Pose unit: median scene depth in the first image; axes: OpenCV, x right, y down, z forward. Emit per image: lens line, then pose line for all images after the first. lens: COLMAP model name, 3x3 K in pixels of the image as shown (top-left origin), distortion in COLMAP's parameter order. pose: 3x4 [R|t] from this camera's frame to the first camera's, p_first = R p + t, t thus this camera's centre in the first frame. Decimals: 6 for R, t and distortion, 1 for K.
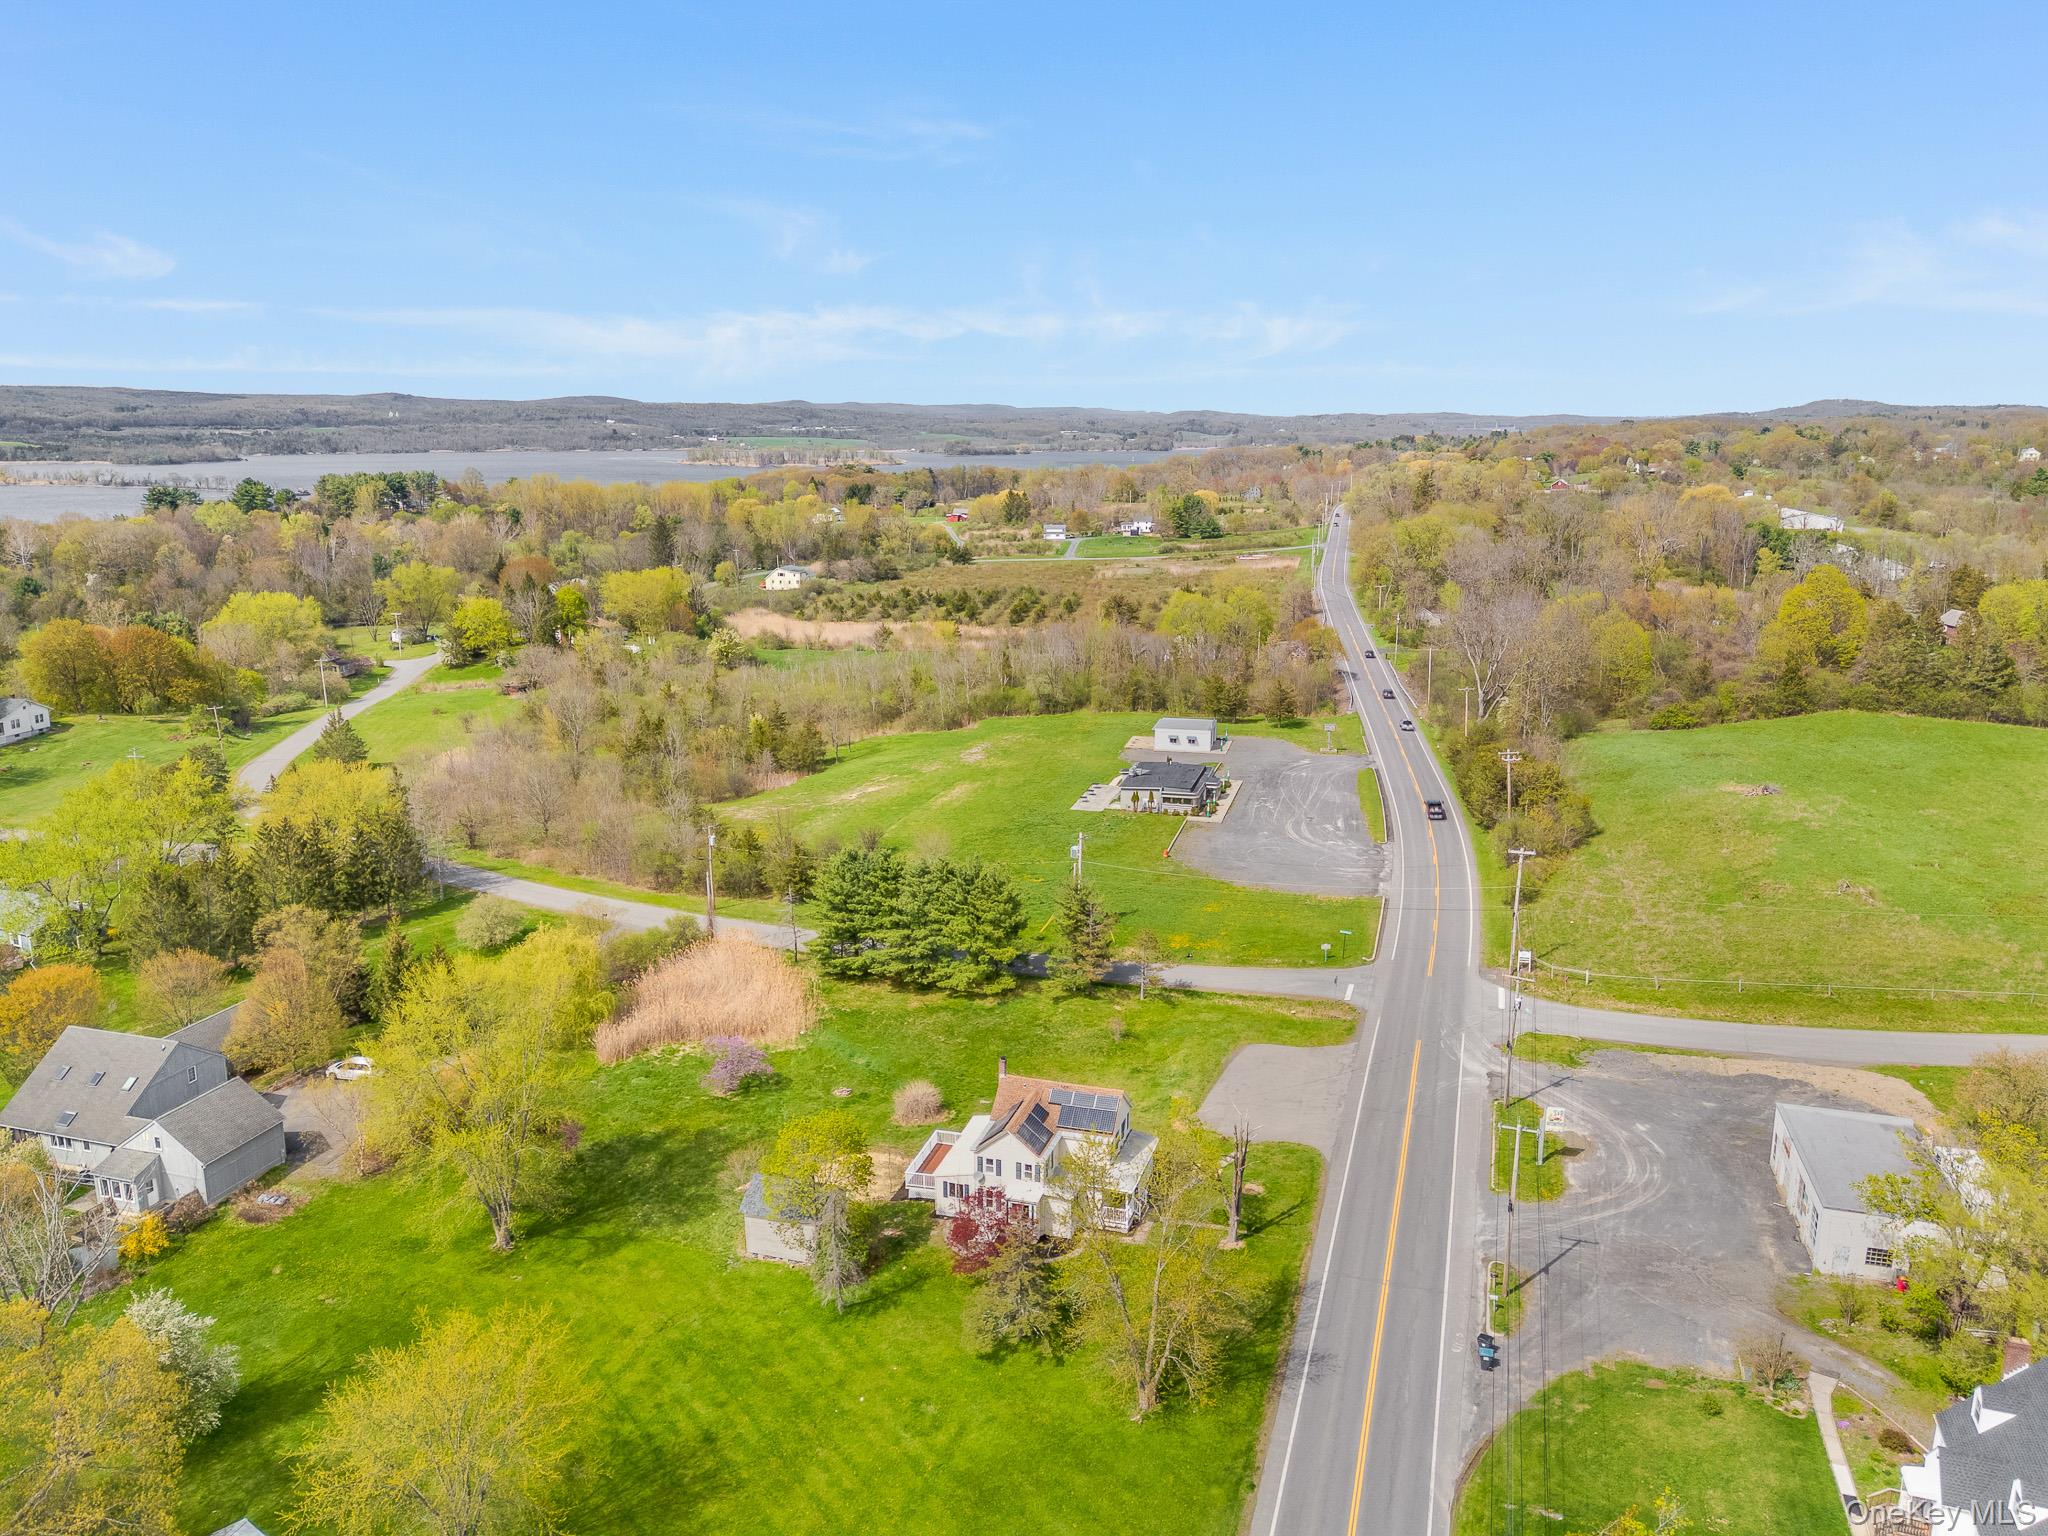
lens RADIAL K [[1474.7, 0, 1024.0], [0, 1474.7, 768.0], [0, 0, 1]] dist [0.116004, -0.132199]
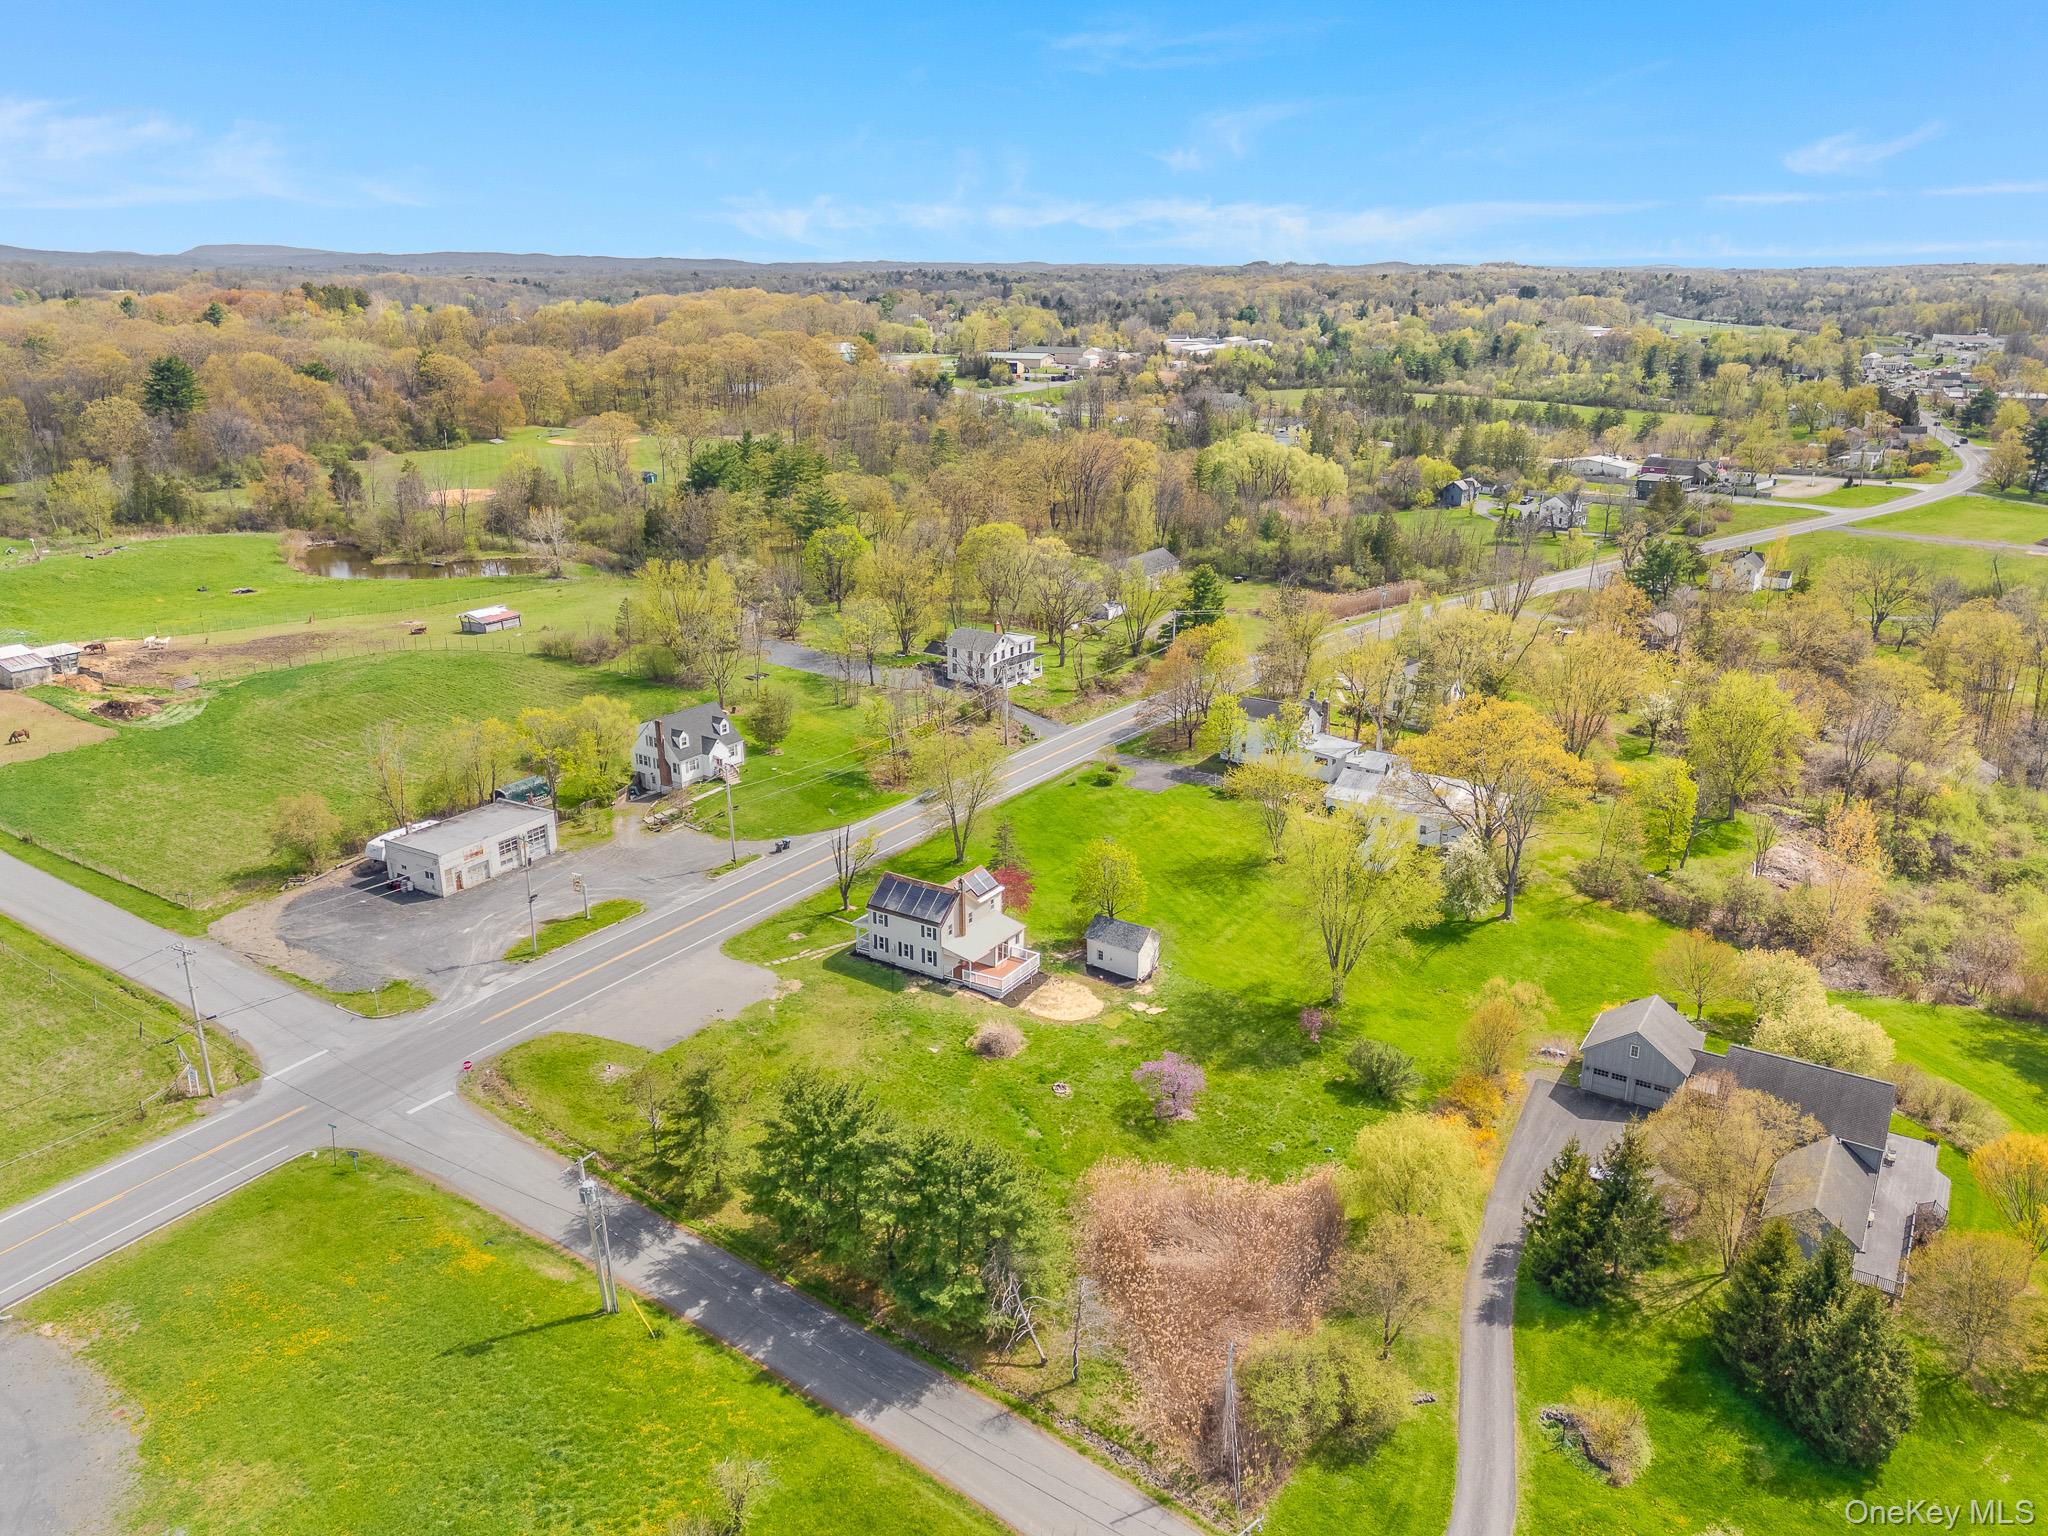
lens RADIAL K [[1474.7, 0, 1024.0], [0, 1474.7, 768.0], [0, 0, 1]] dist [0.116004, -0.132199]
pose [[-0.965568, -0.086602, 0.245314, -0.319601], [0.055704, 0.852269, 0.520130, -0.472207], [-0.254118, 0.515886, -0.818099, 1.696528]]
